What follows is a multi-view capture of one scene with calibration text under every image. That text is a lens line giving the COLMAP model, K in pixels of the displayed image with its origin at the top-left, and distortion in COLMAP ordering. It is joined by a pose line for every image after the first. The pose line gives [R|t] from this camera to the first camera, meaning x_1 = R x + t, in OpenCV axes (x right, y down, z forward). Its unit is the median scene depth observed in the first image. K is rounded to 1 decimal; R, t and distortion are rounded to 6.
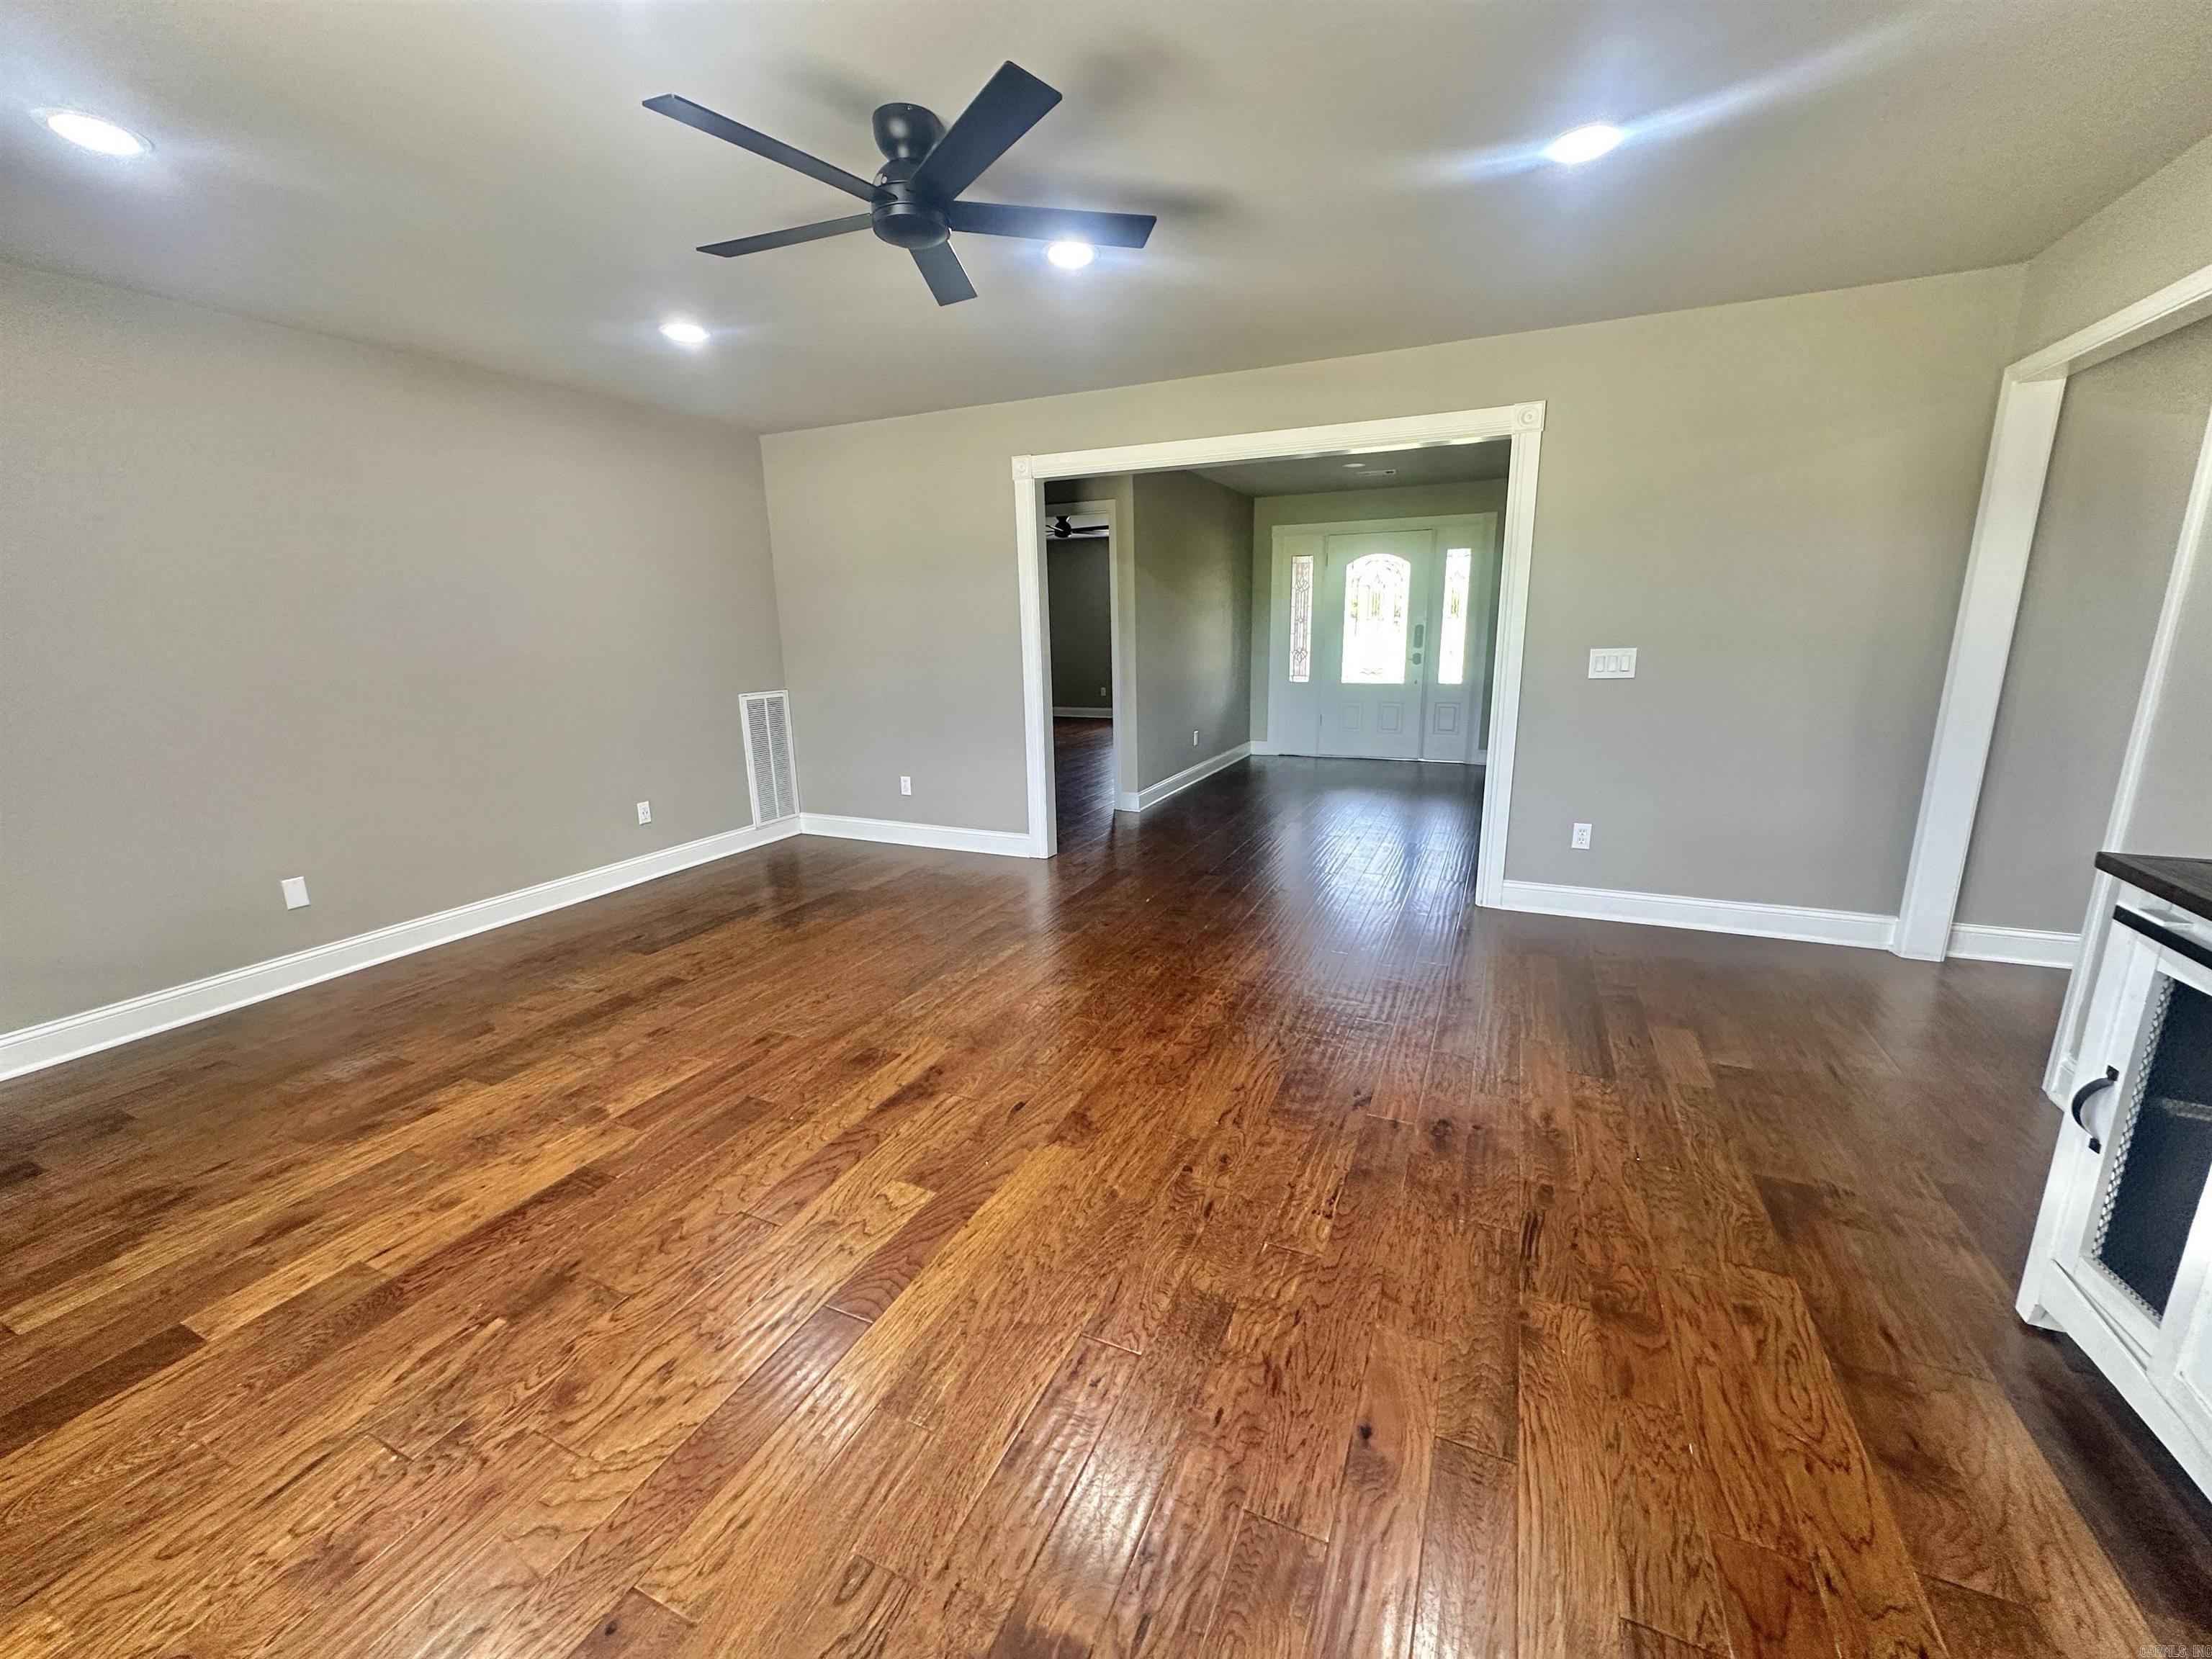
lens RADIAL K [[881.6, 0, 1108.1], [0, 881.6, 829.8], [0, 0, 1]] dist [-0.004310, 0.000371]
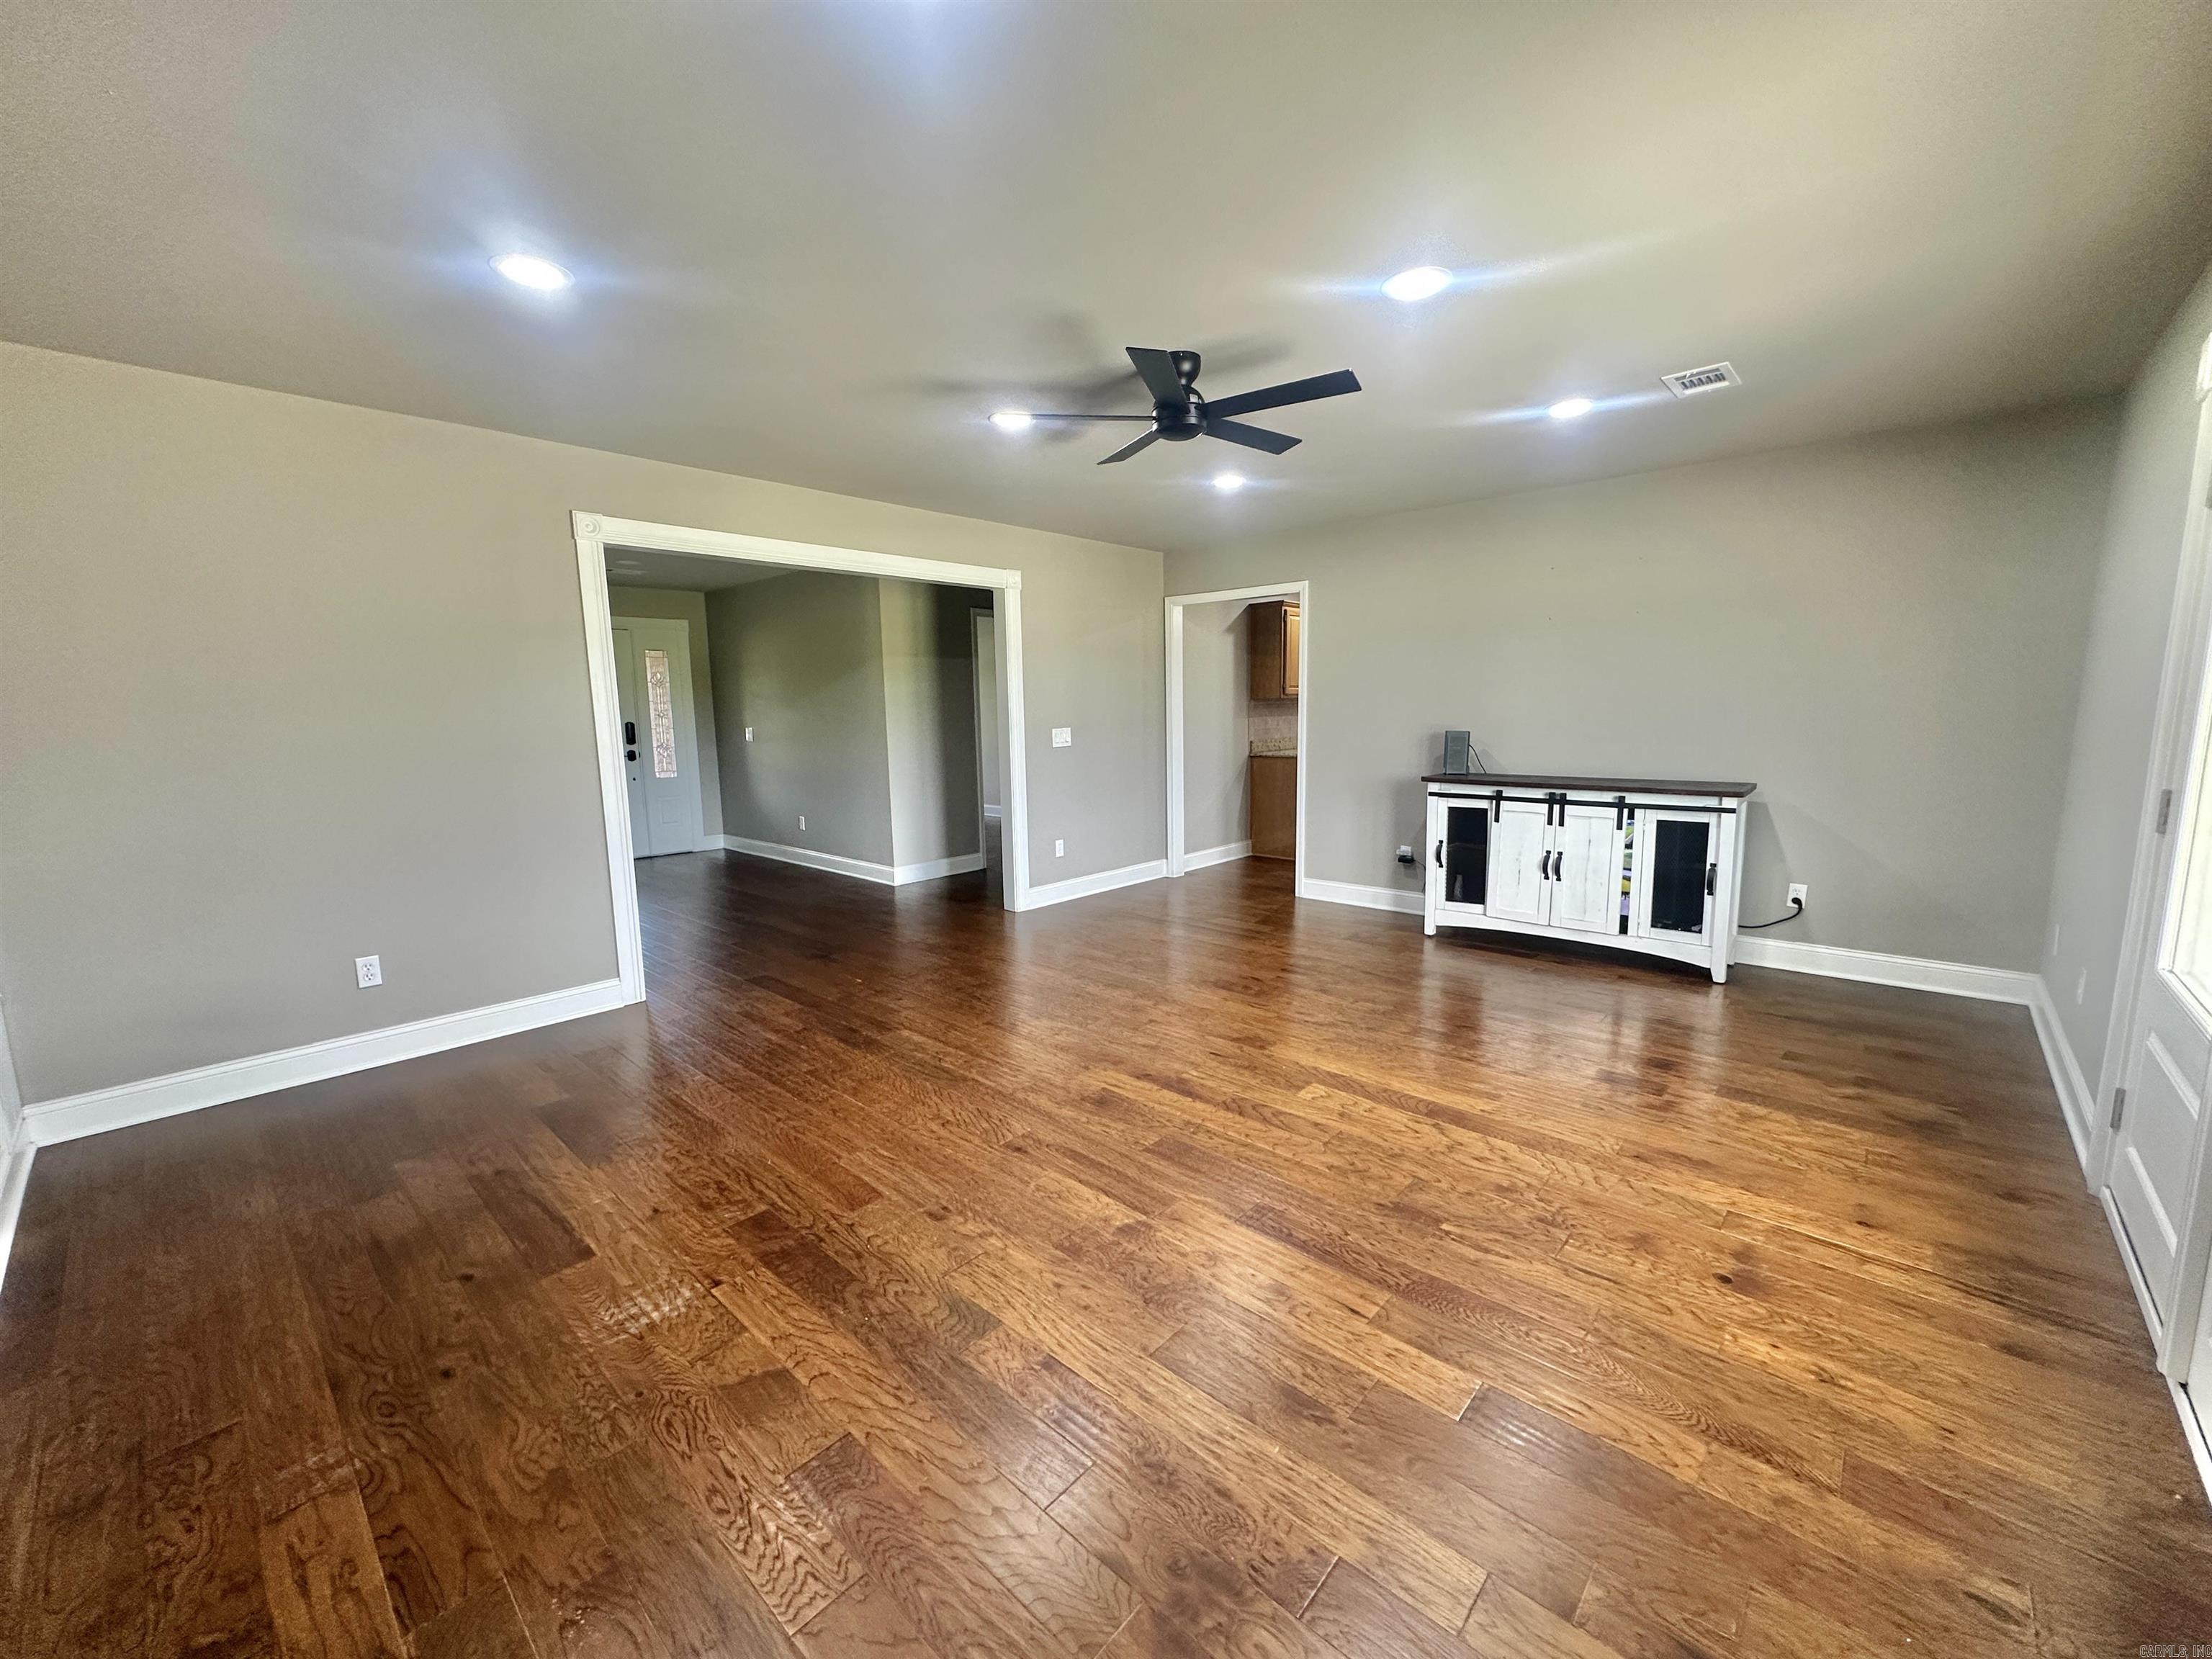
lens RADIAL K [[881.6, 0, 1108.1], [0, 881.6, 829.8], [0, 0, 1]] dist [-0.004310, 0.000371]
pose [[0.308021, -0.121703, 0.943563, -1.448466], [0.229303, 0.972043, 0.050522, -0.133100], [-0.923332, 0.200801, 0.327317, 0.666986]]
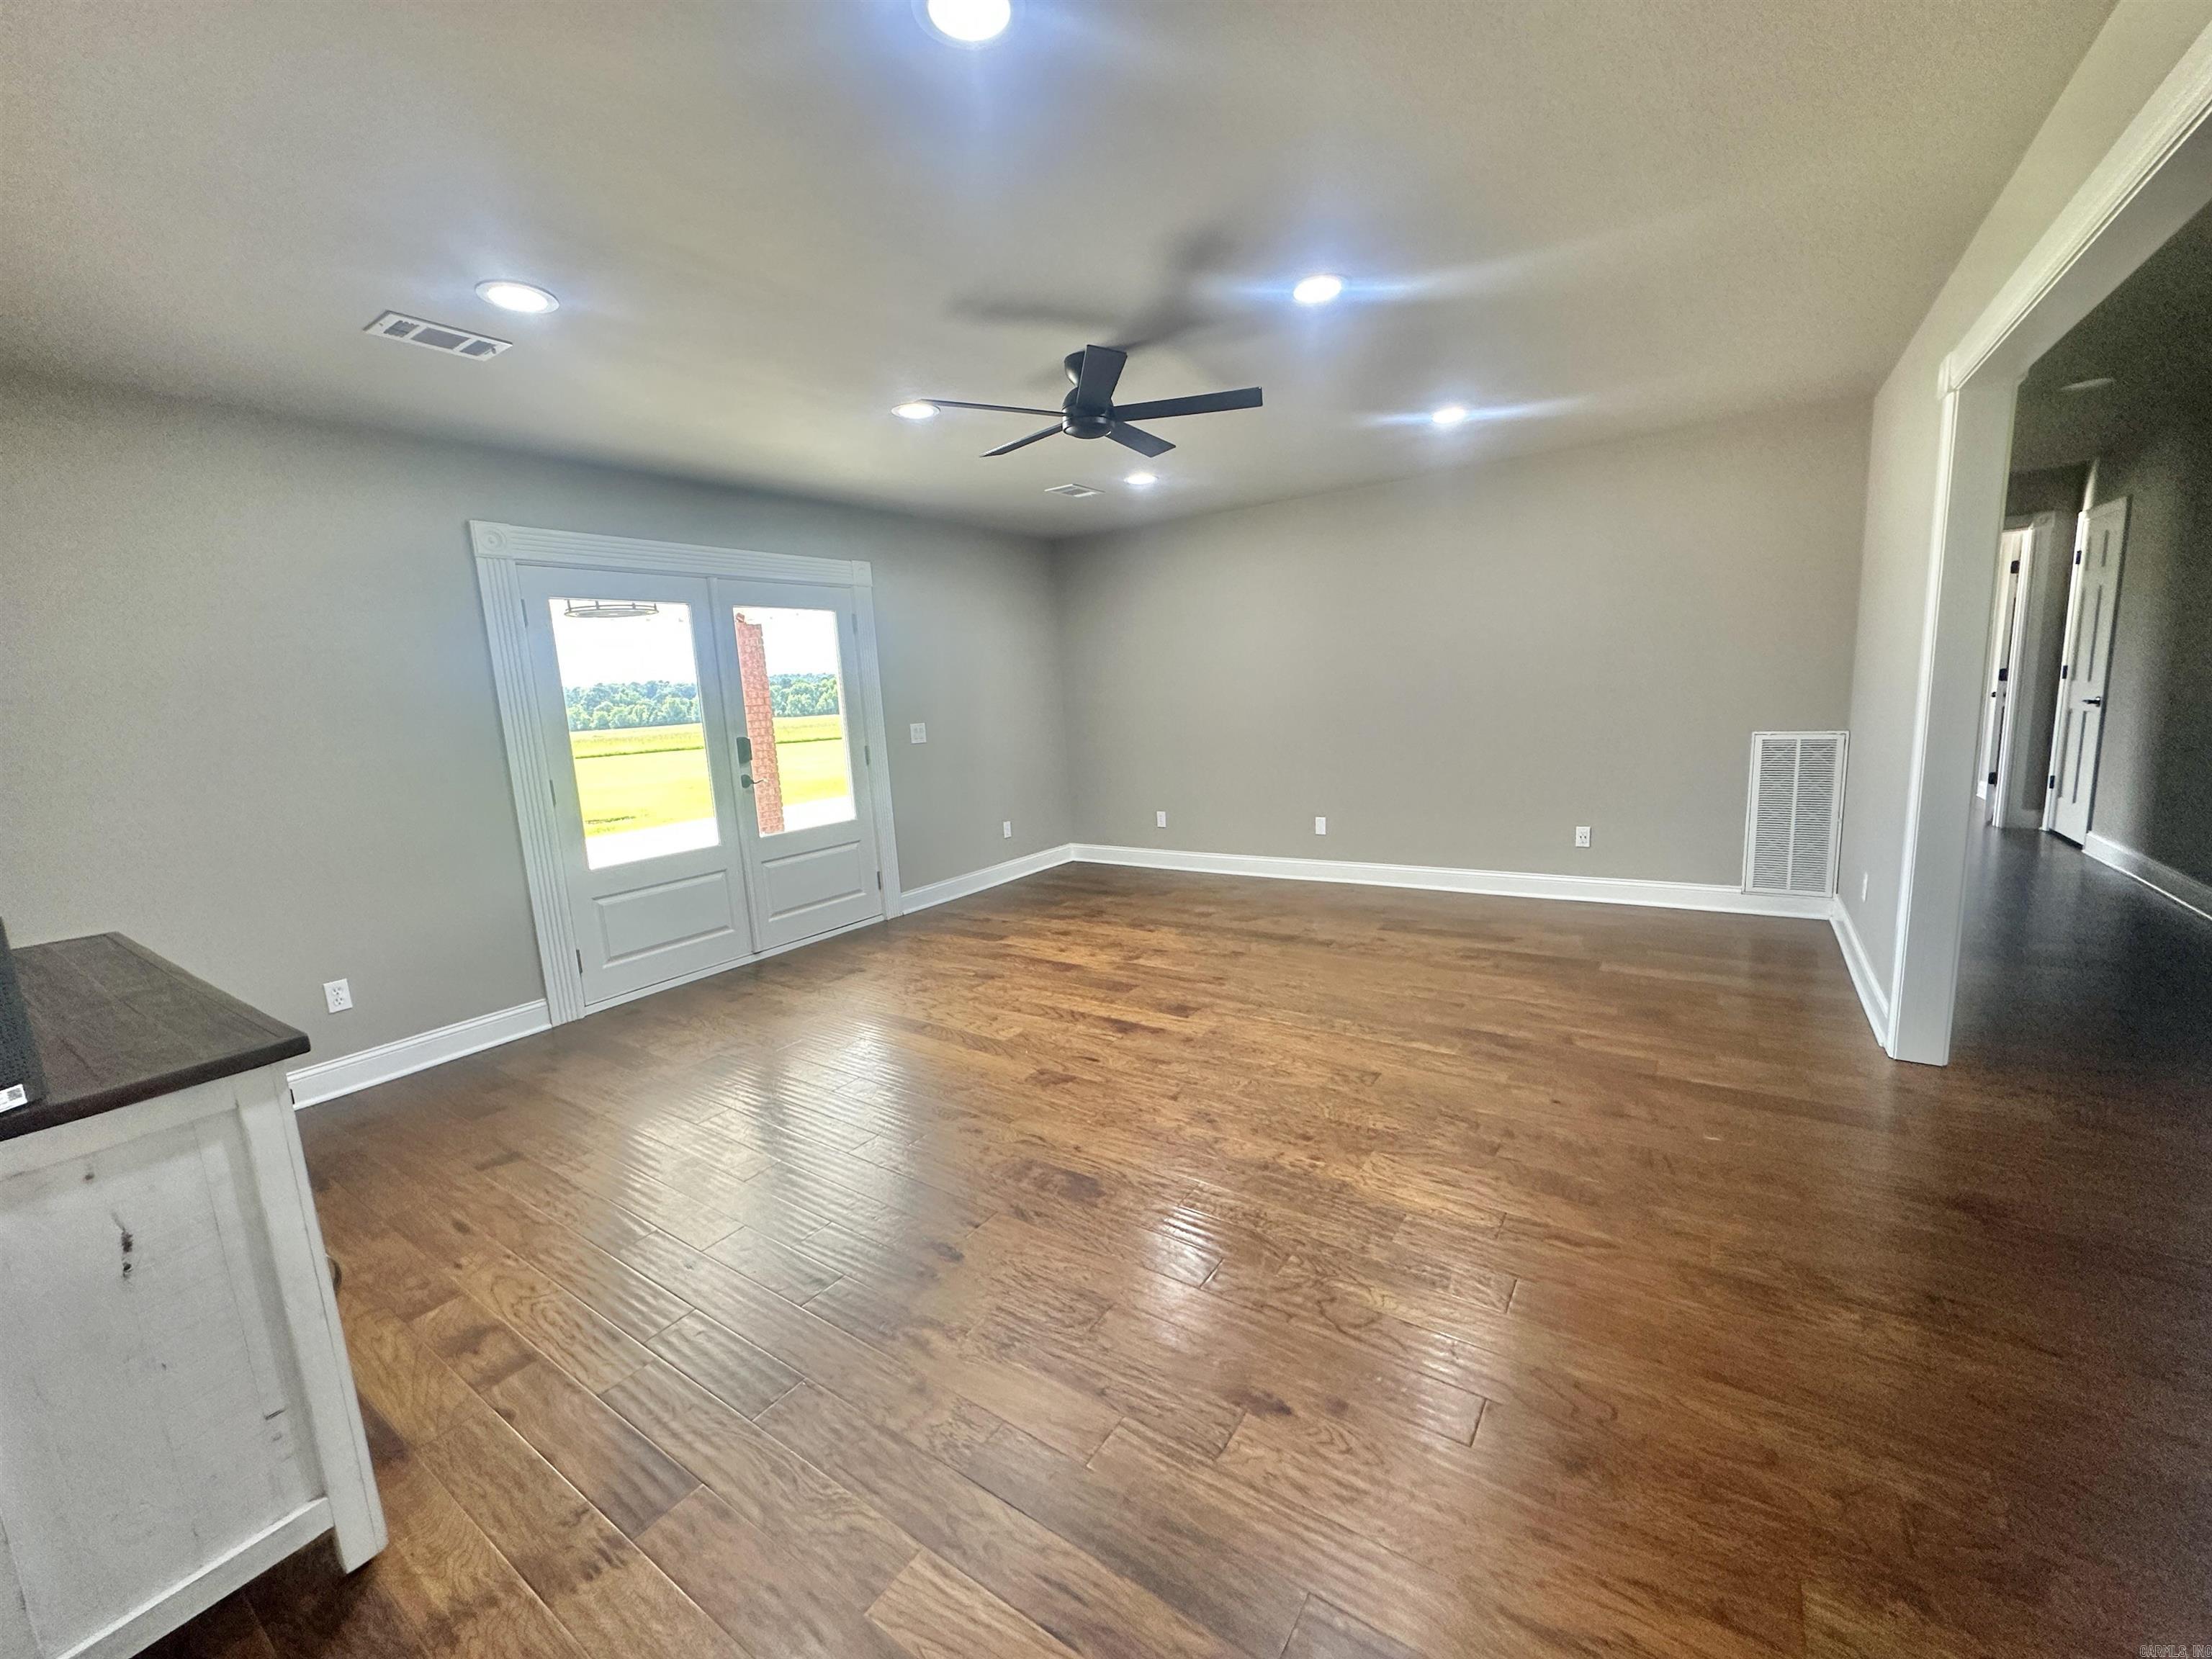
lens RADIAL K [[881.6, 0, 1108.1], [0, 881.6, 829.8], [0, 0, 1]] dist [-0.004310, 0.000371]
pose [[-0.168647, 0.185694, -0.968027, 1.145653], [-0.168595, 0.962187, 0.213946, -0.310708], [0.971151, 0.199286, -0.130963, 1.174792]]
